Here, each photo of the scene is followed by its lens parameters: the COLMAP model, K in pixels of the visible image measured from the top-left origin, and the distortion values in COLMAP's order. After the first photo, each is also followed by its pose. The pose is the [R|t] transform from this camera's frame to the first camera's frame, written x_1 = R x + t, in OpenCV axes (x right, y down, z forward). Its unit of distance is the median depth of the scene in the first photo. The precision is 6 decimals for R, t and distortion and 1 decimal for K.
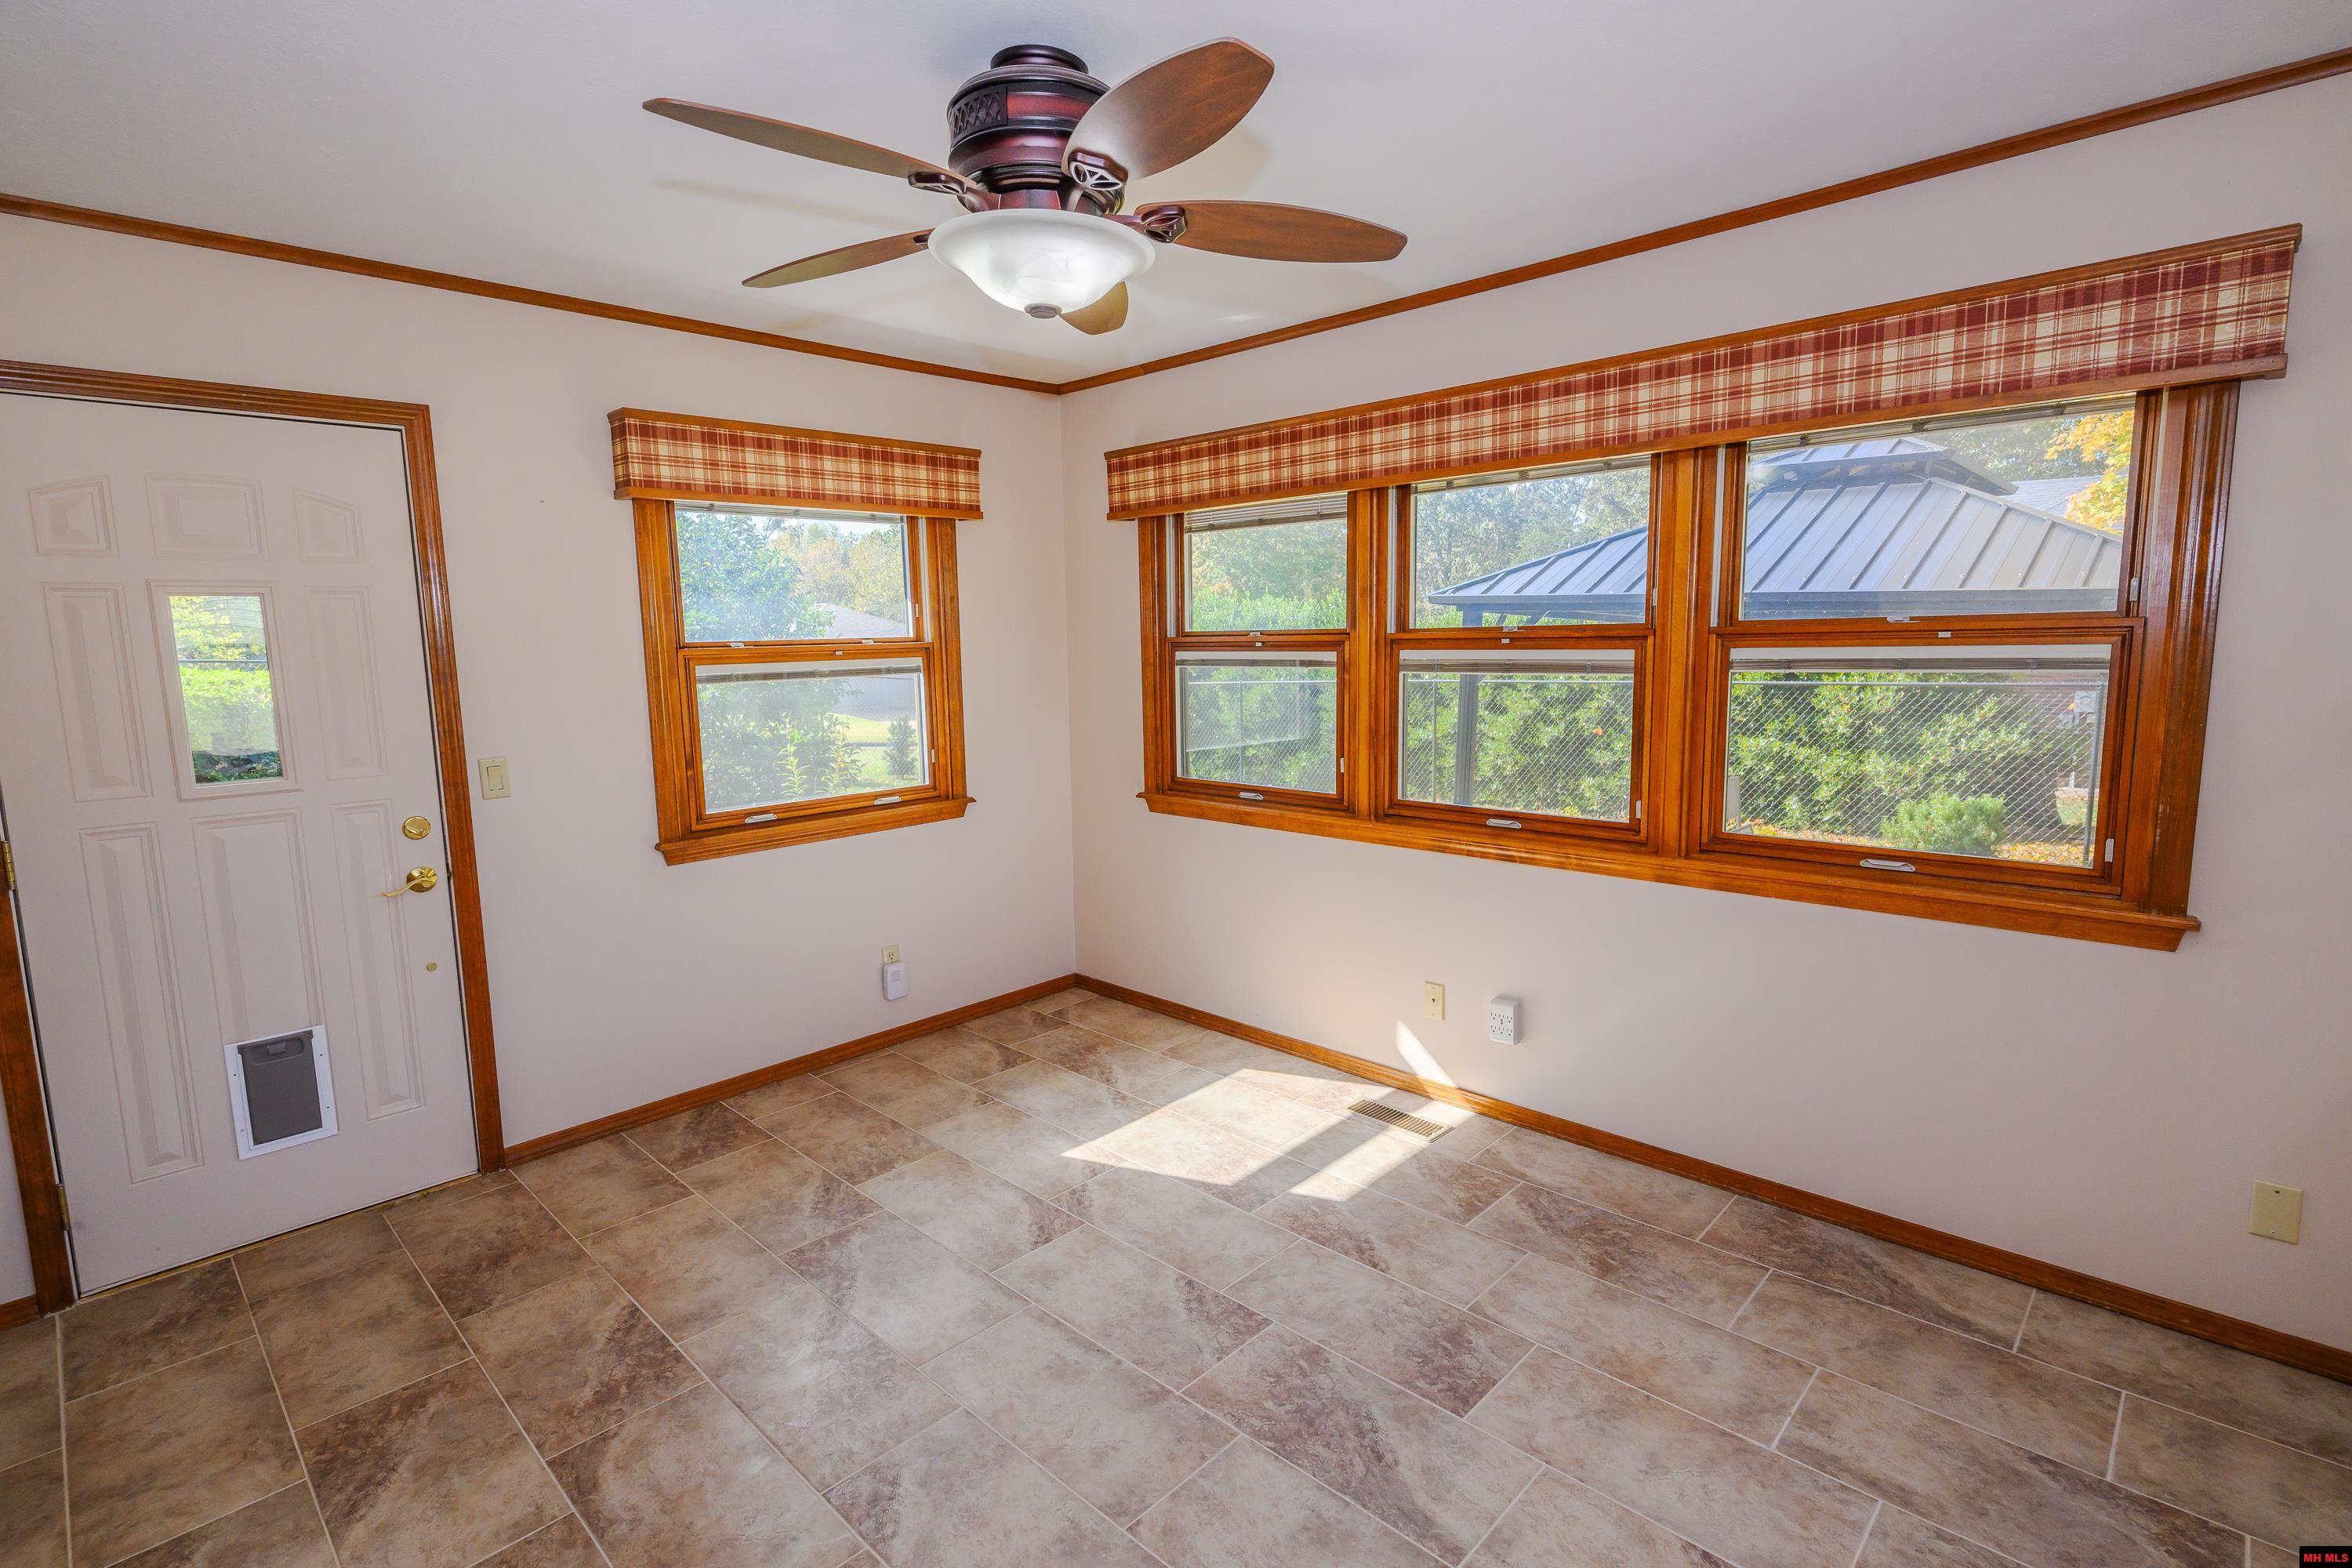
lens RADIAL K [[1104.4, 0, 1188.1], [0, 1104.4, 780.8], [0, 0, 1]] dist [0.001934, 0.000566]
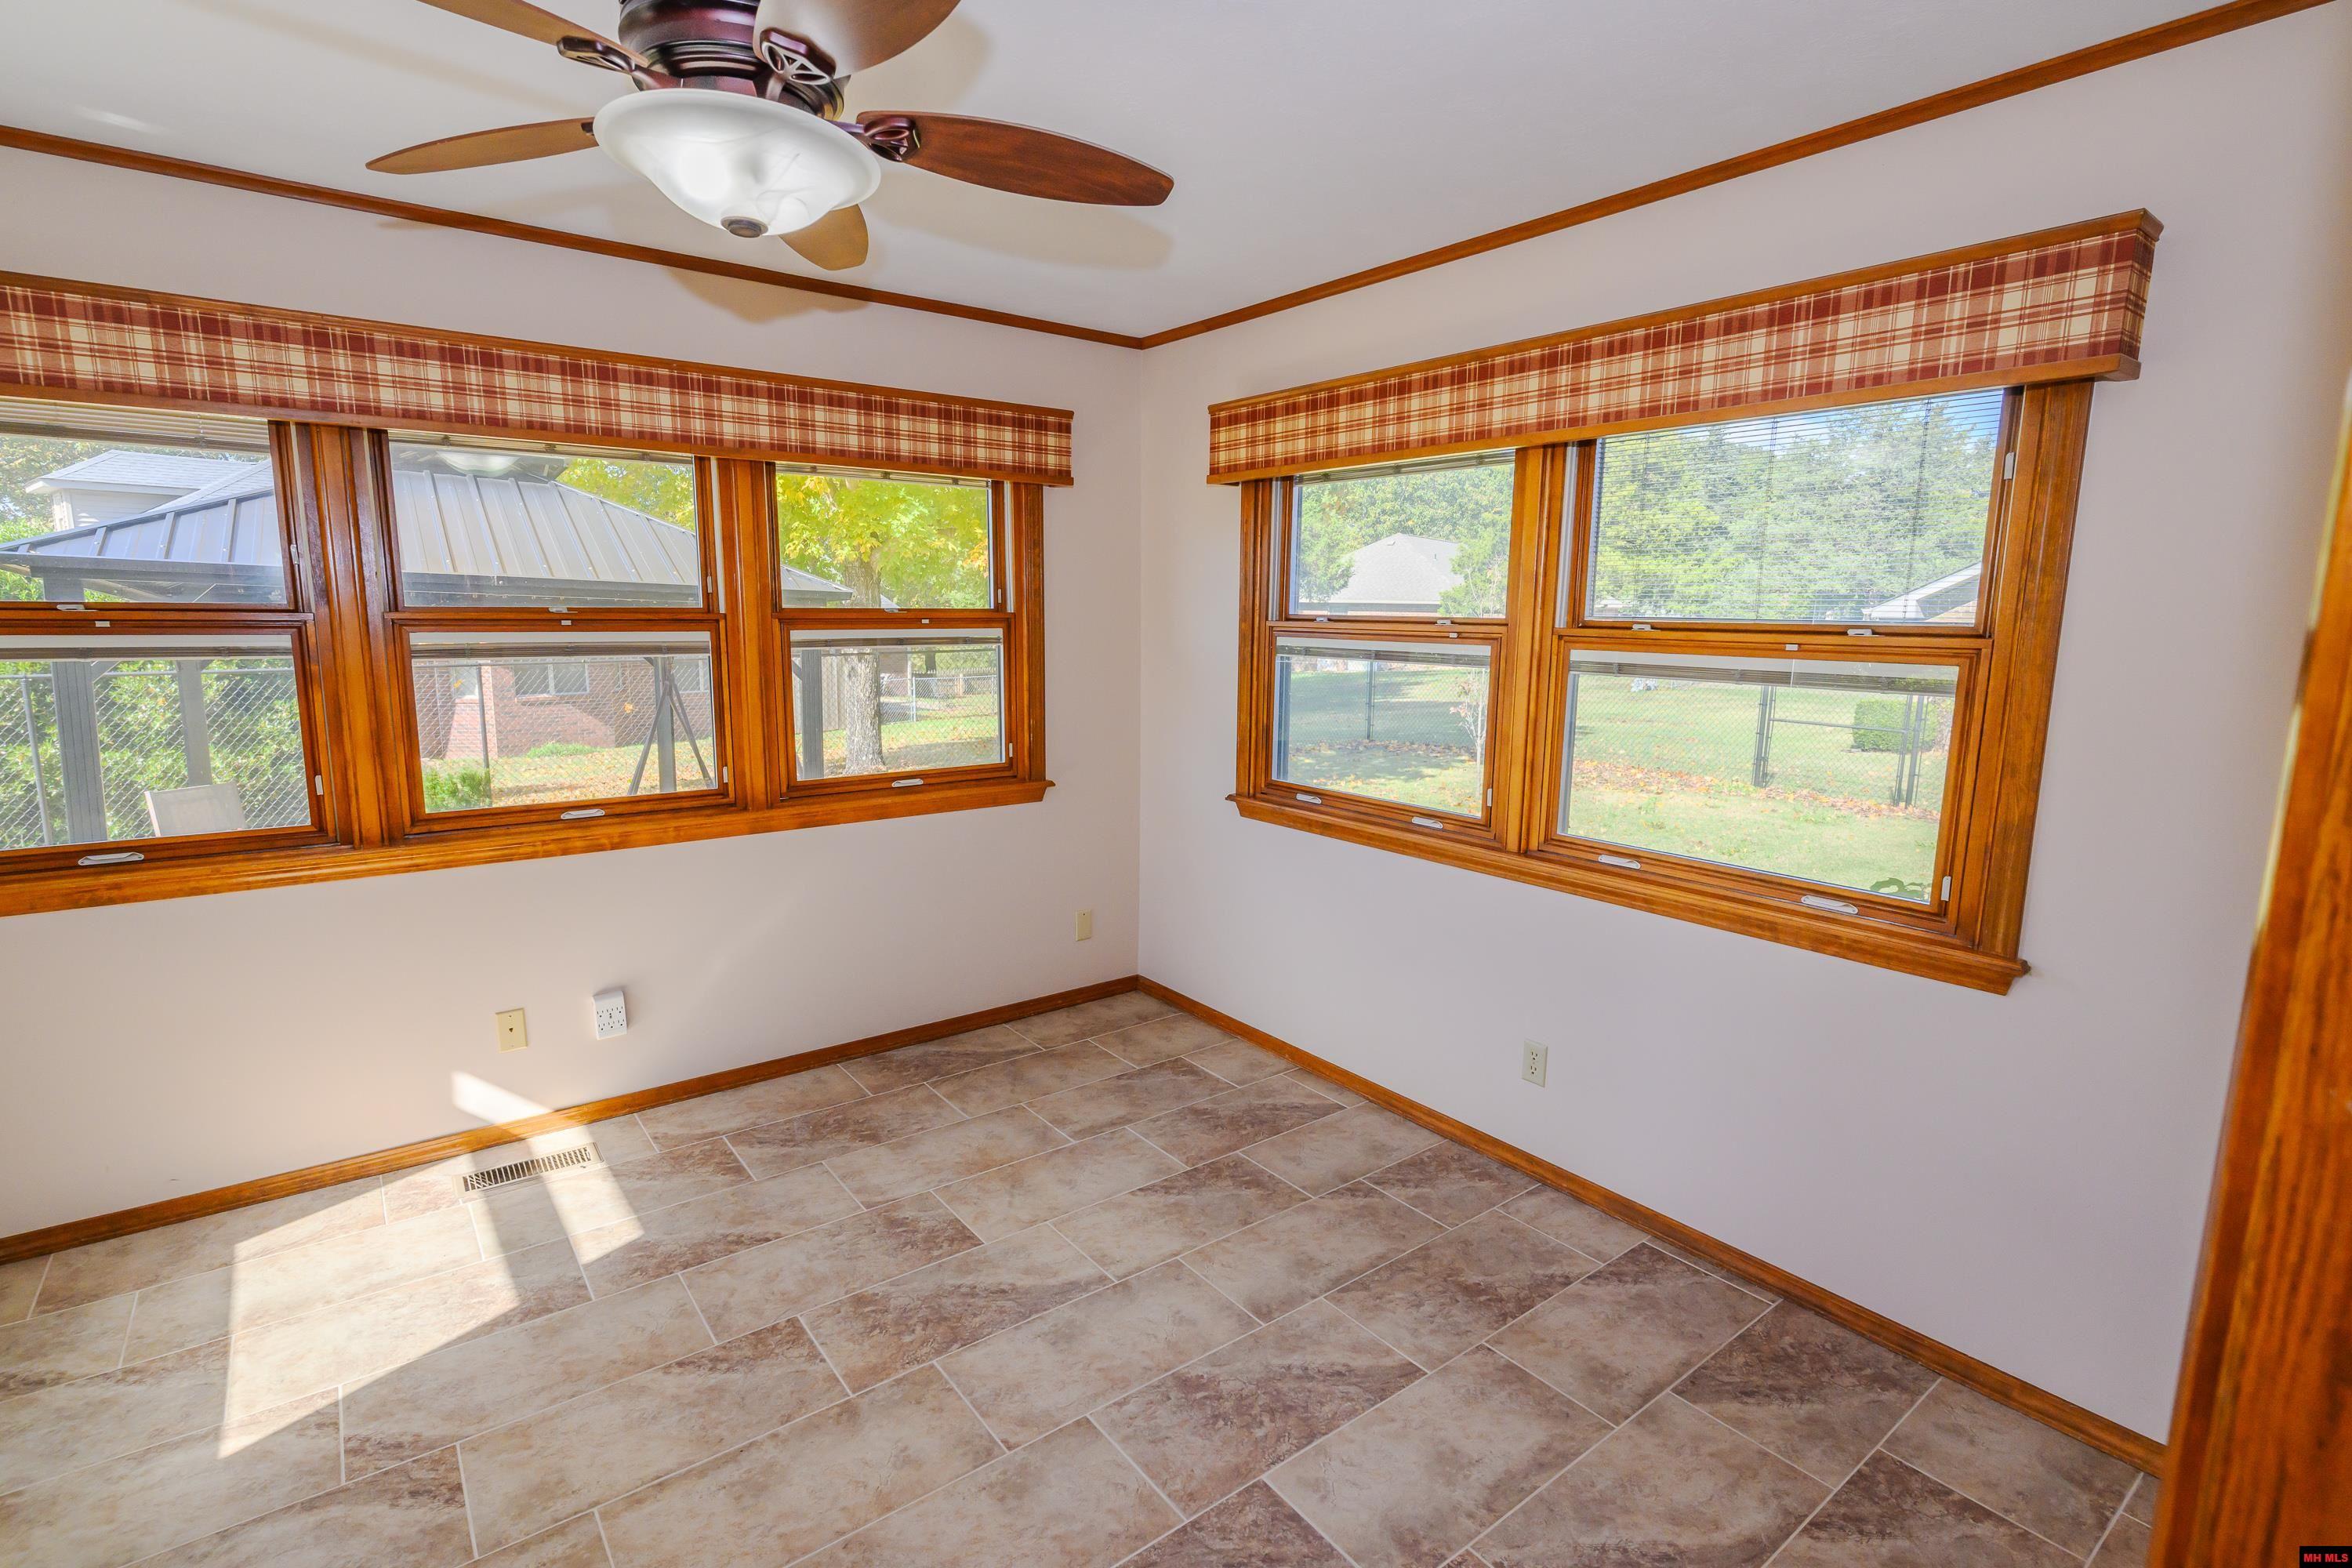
lens RADIAL K [[1091.3, 0, 1147.9], [0, 1091.3, 780.2], [0, 0, 1]] dist [-0.002618, 0.000150]
pose [[0.177587, -0.127521, 0.975808, -0.725050], [0.120112, 0.986964, 0.107120, -0.043061], [-0.976748, 0.098183, 0.190589, 0.451093]]
